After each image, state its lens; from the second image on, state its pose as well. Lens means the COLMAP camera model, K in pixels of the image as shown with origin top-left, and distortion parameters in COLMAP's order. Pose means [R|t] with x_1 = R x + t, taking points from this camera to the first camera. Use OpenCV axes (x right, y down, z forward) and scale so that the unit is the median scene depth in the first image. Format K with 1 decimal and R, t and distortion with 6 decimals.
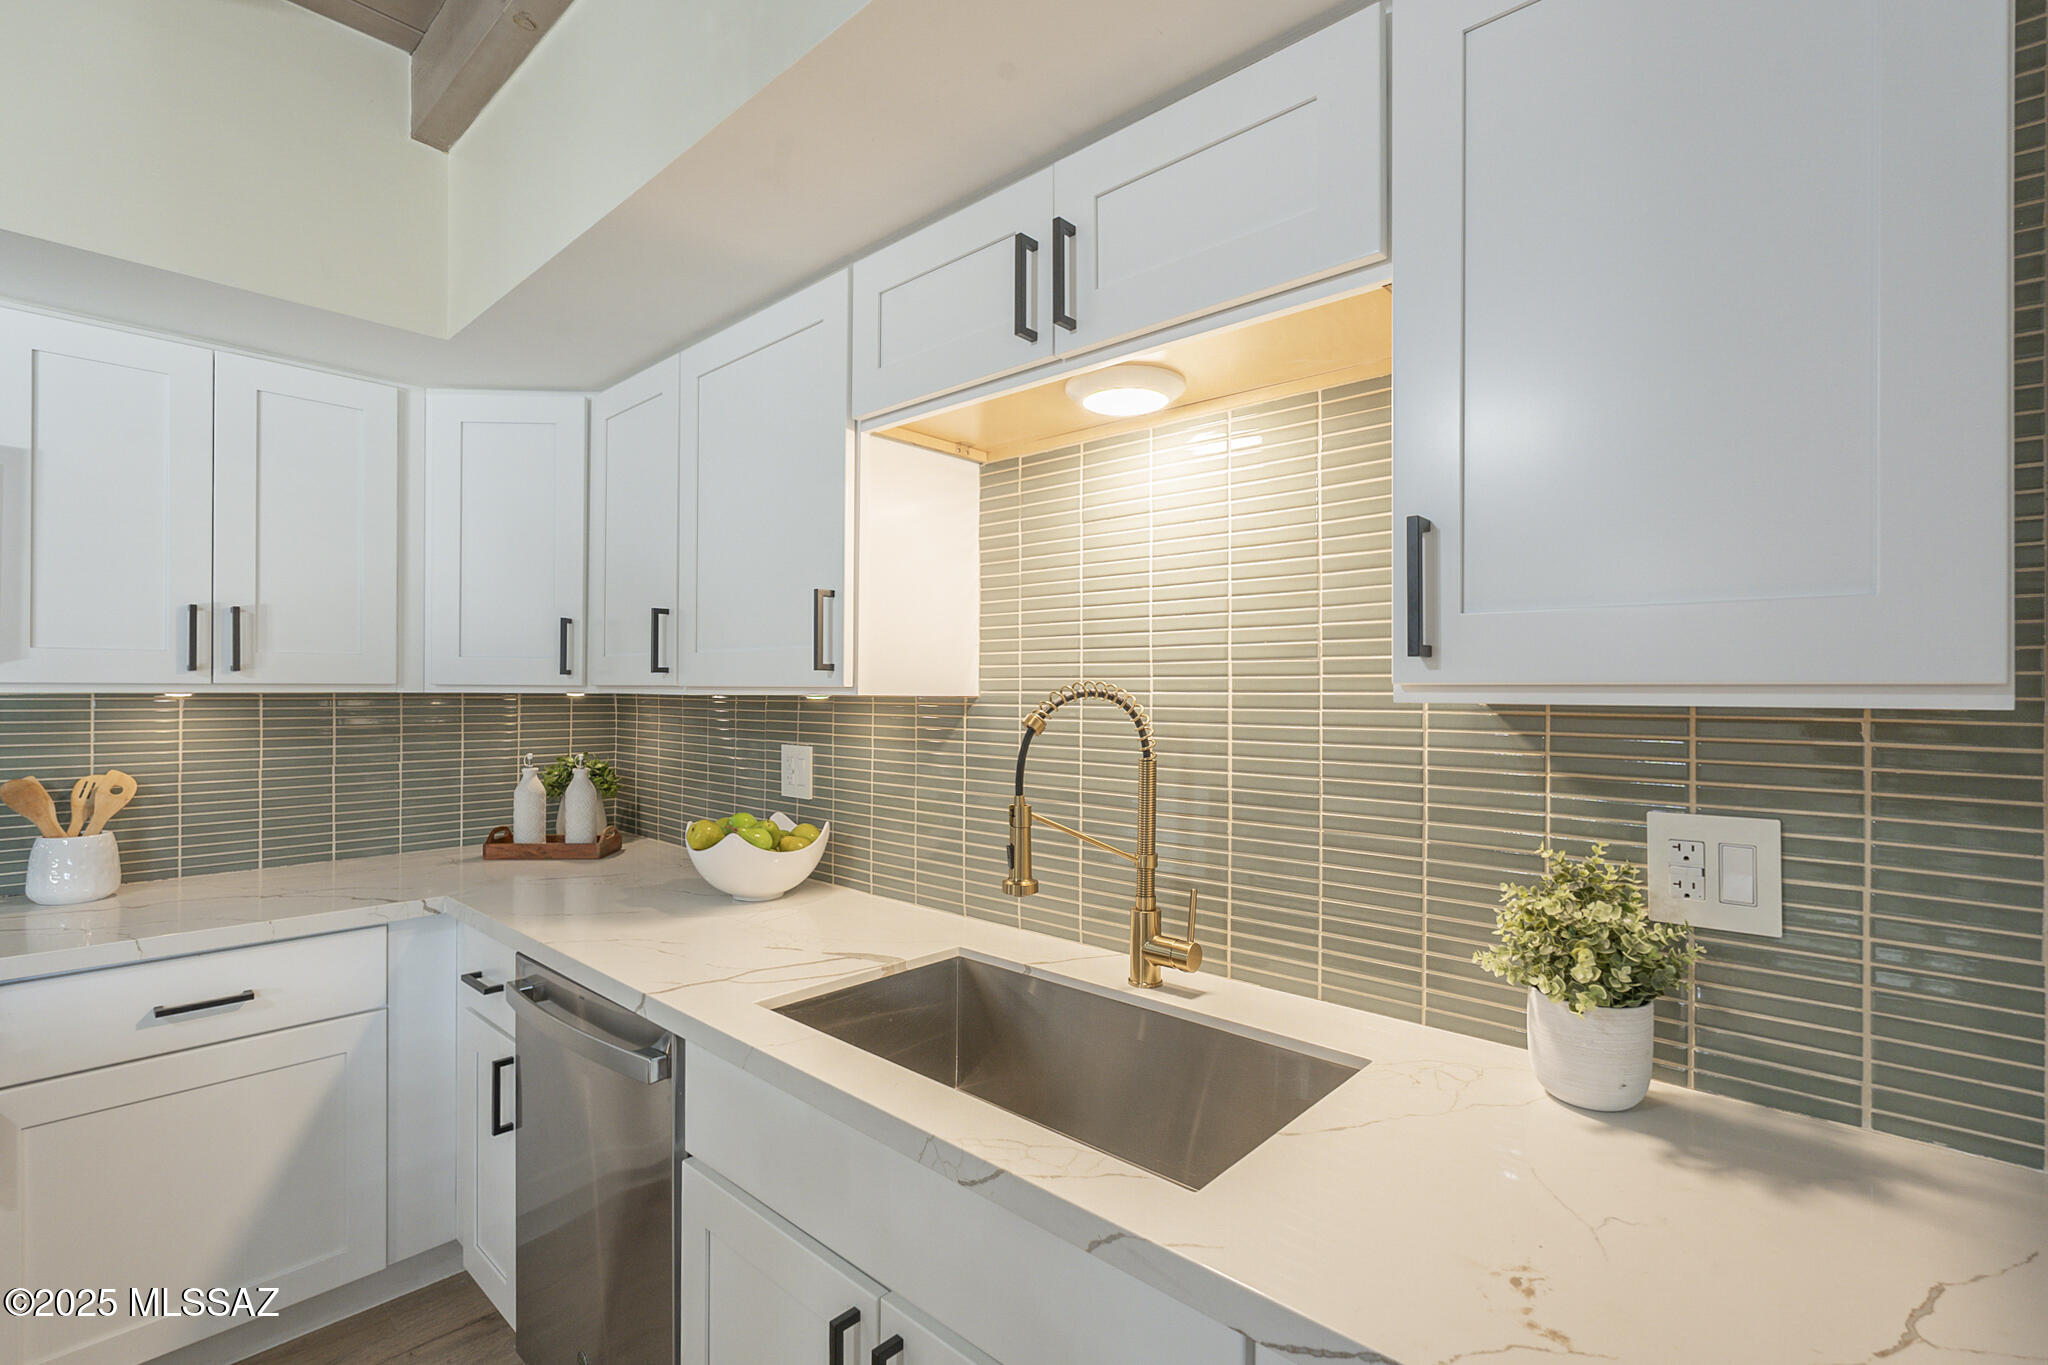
lens RADIAL K [[933.9, 0, 1024.0], [0, 933.9, 682.5], [0, 0, 1]] dist [-0.000763, -0.000289]
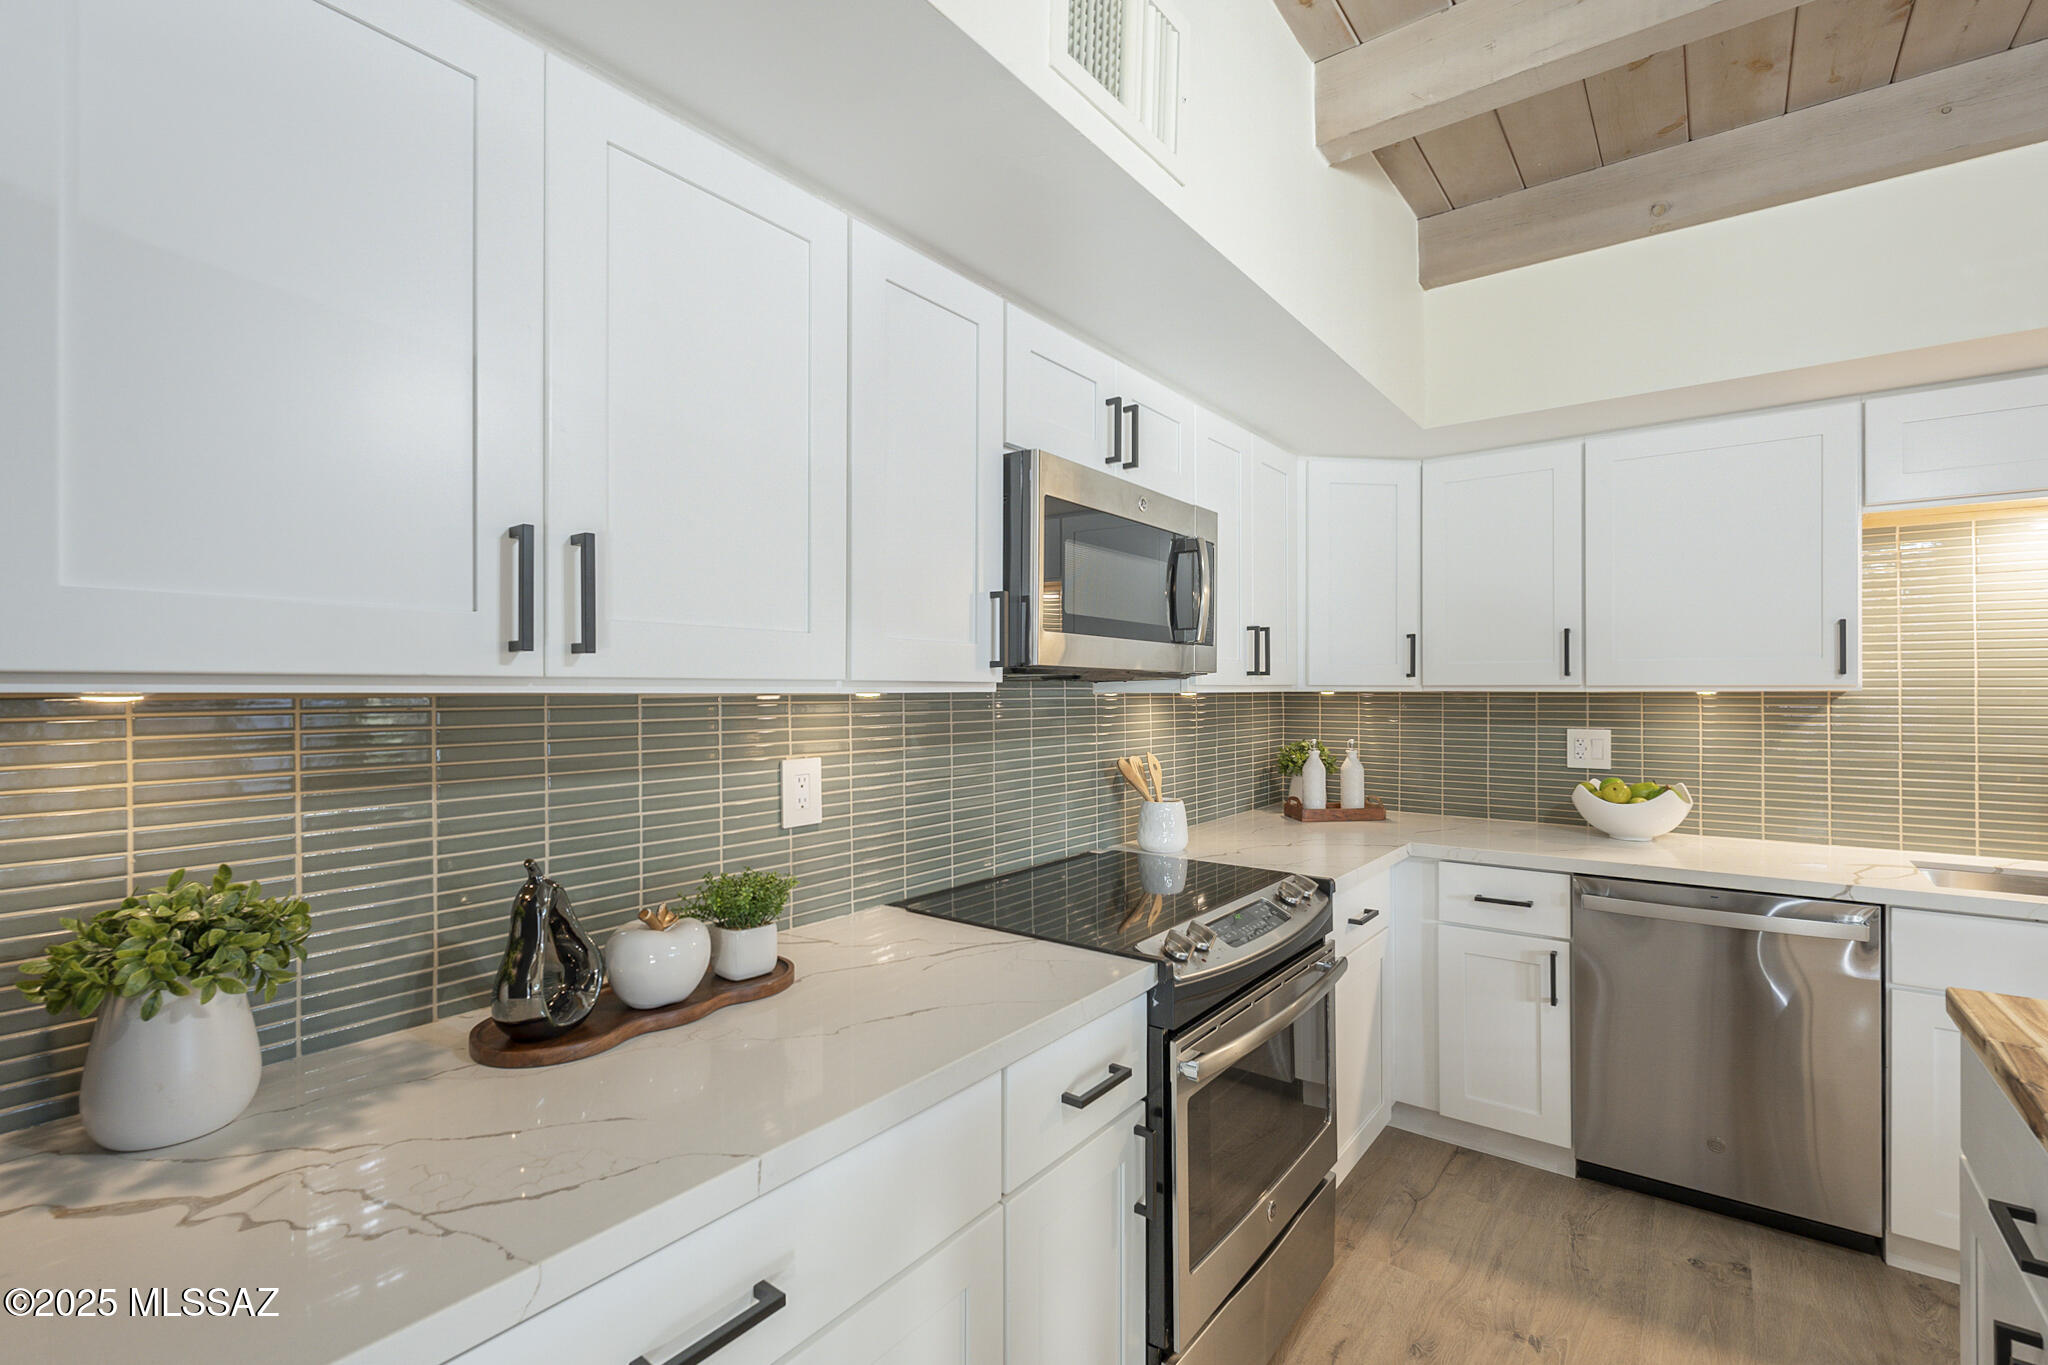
lens RADIAL K [[896.3, 0, 1029.9], [0, 896.3, 687.4], [0, 0, 1]] dist [-0.002269, -0.000060]
pose [[0.995753, -0.005560, 0.091895, -1.282277], [0.004912, 0.999961, 0.007279, -0.006838], [-0.091932, -0.006796, 0.995742, -0.228819]]
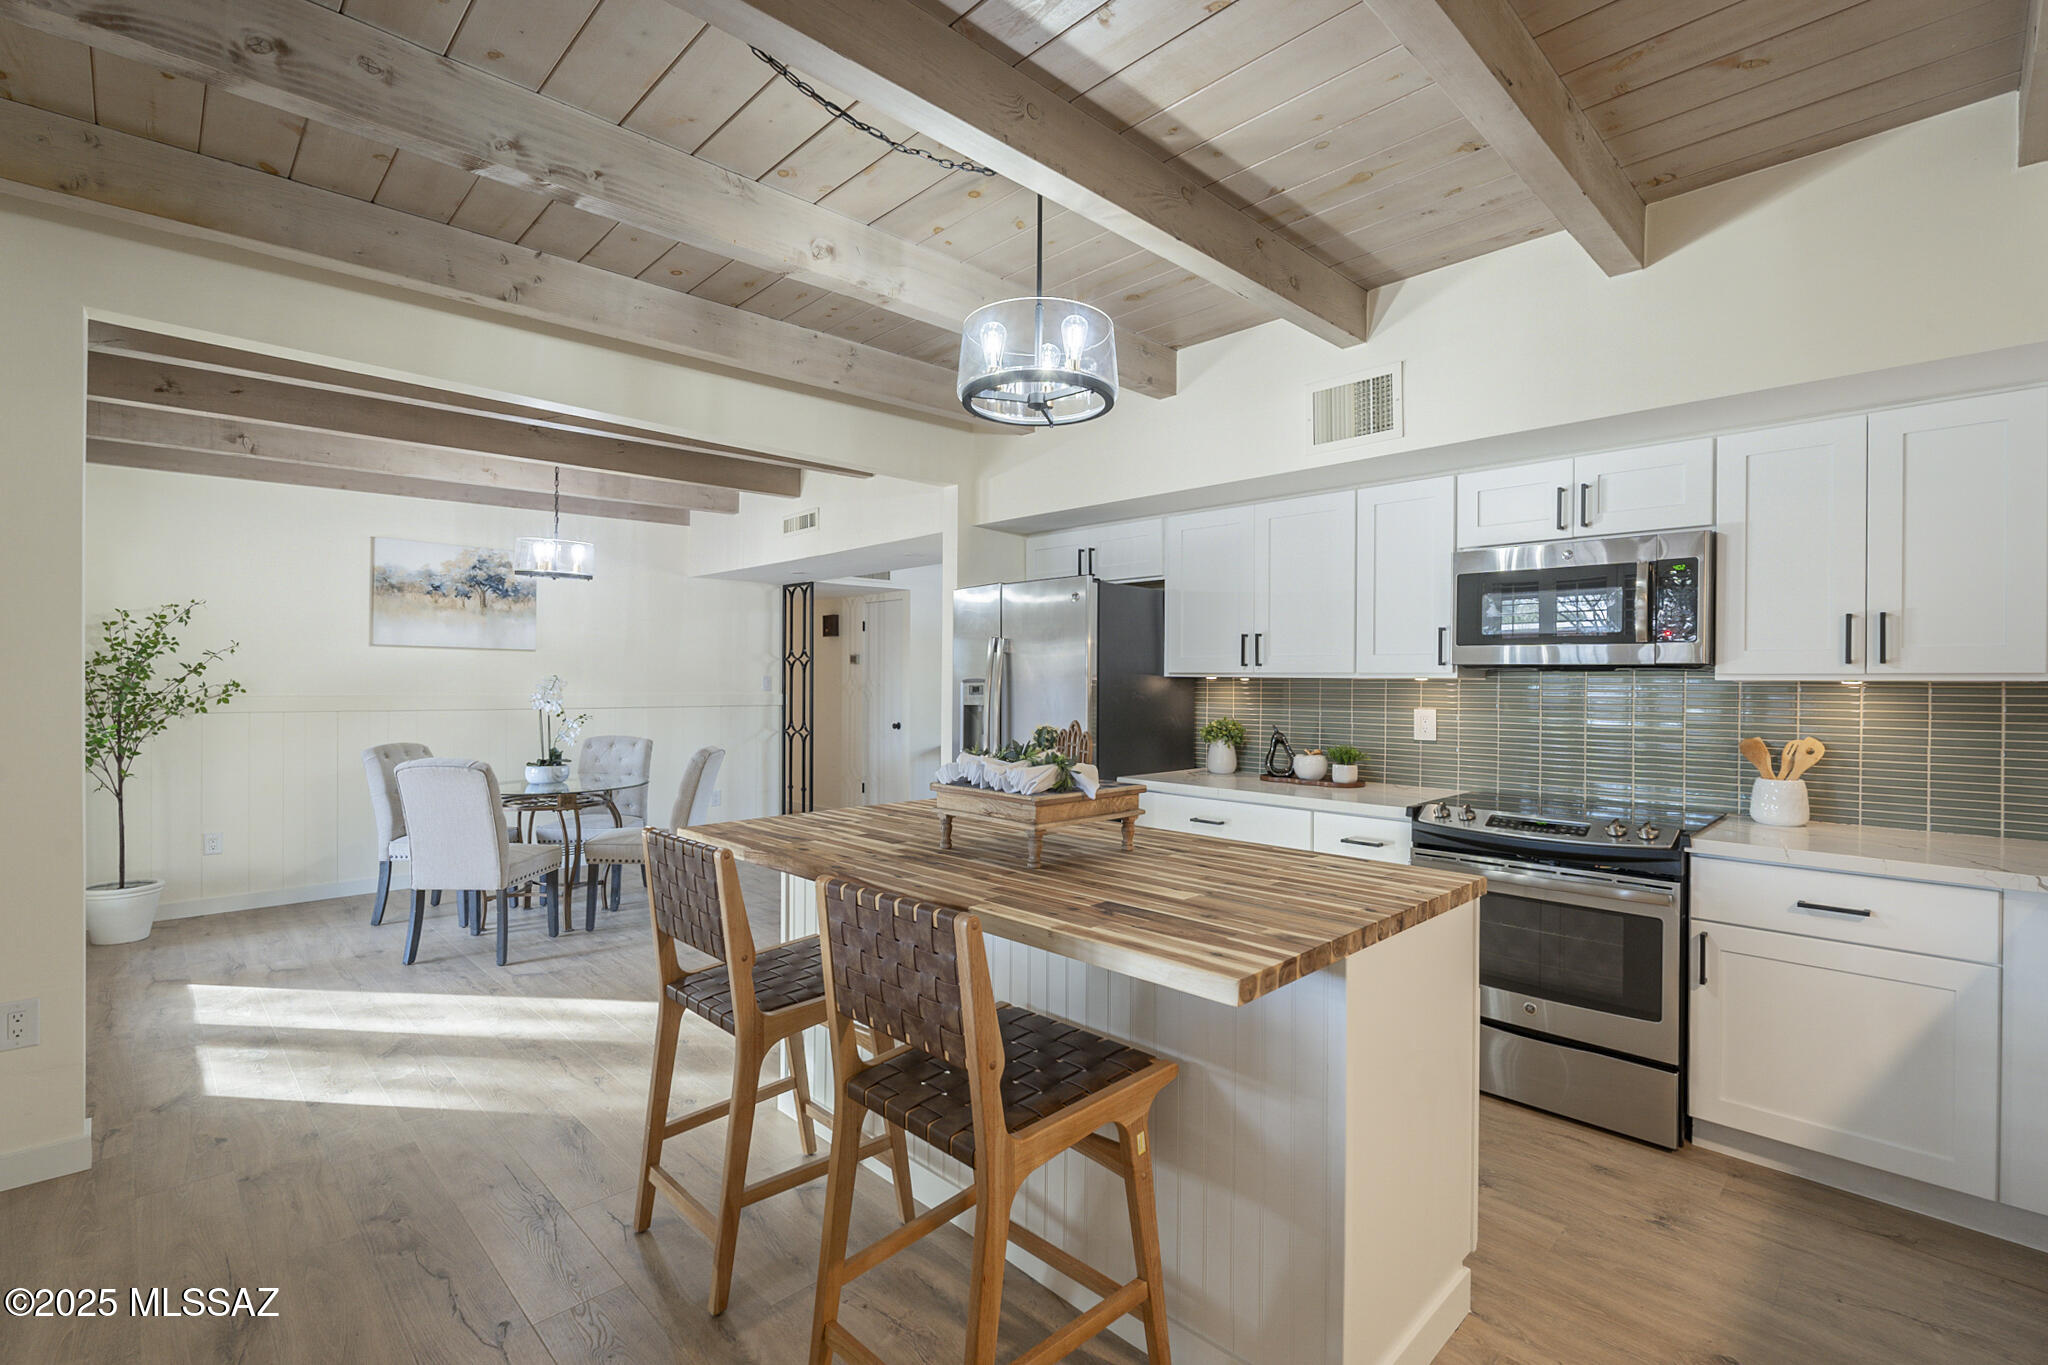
lens RADIAL K [[896.3, 0, 1029.9], [0, 896.3, 687.4], [0, 0, 1]] dist [-0.002269, -0.000060]
pose [[-0.048594, 0.006863, -0.998795, 0.400066], [0.005044, 0.999965, 0.006626, 0.005558], [0.998806, -0.004715, -0.048627, -0.086057]]
